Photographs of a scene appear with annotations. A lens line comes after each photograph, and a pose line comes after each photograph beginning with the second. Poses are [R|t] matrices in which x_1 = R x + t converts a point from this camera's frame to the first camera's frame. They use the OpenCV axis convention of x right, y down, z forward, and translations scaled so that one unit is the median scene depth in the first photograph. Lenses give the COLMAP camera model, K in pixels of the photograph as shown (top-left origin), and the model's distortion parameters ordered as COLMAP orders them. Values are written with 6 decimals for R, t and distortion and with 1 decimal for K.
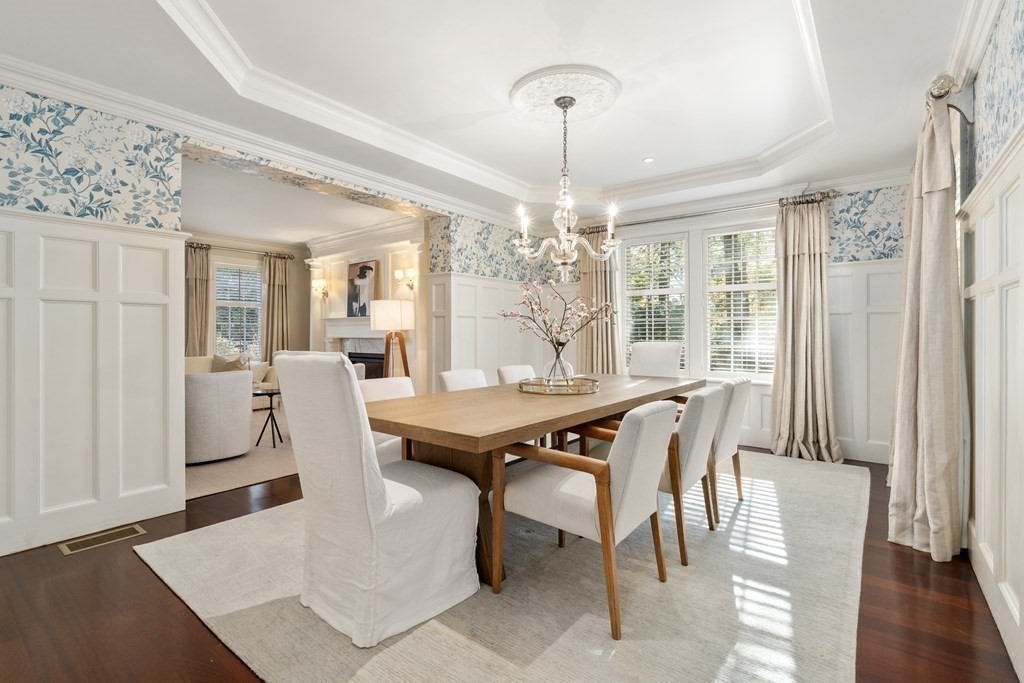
lens RADIAL K [[469.1, 0, 501.7], [0, 469.1, 335.9], [0, 0, 1]] dist [-0.004452, -0.000763]
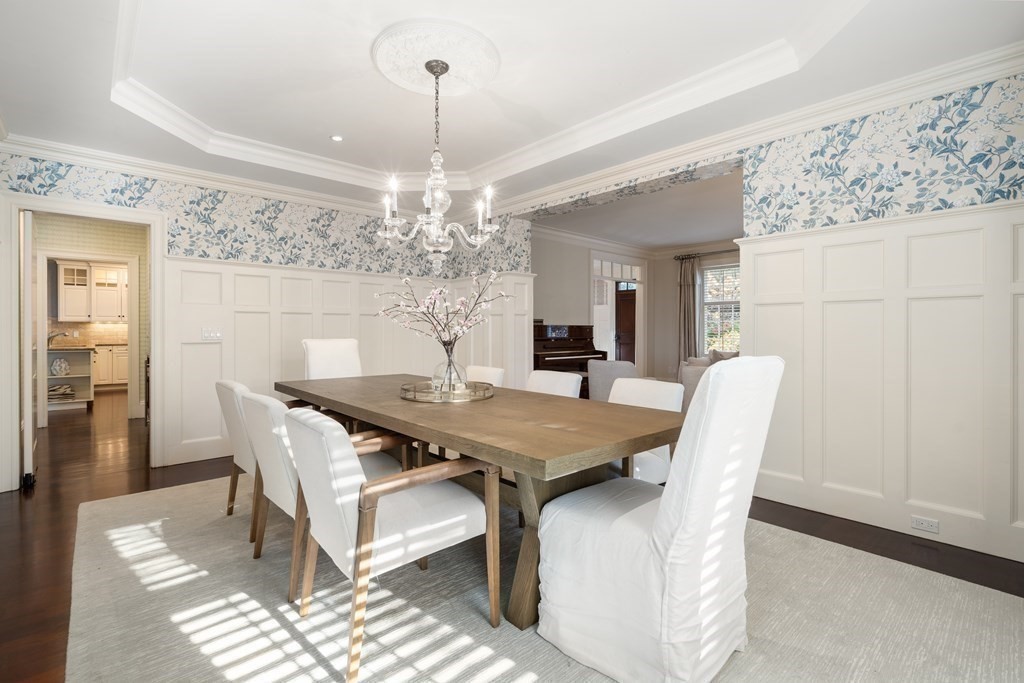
lens RADIAL K [[469.1, 0, 501.2], [0, 469.1, 335.4], [0, 0, 1]] dist [-0.004452, -0.000763]
pose [[-0.169103, 0.008531, -0.985561, 0.411335], [-0.002602, 0.999955, 0.009102, -0.004673], [0.985595, 0.004103, -0.169073, 0.533268]]
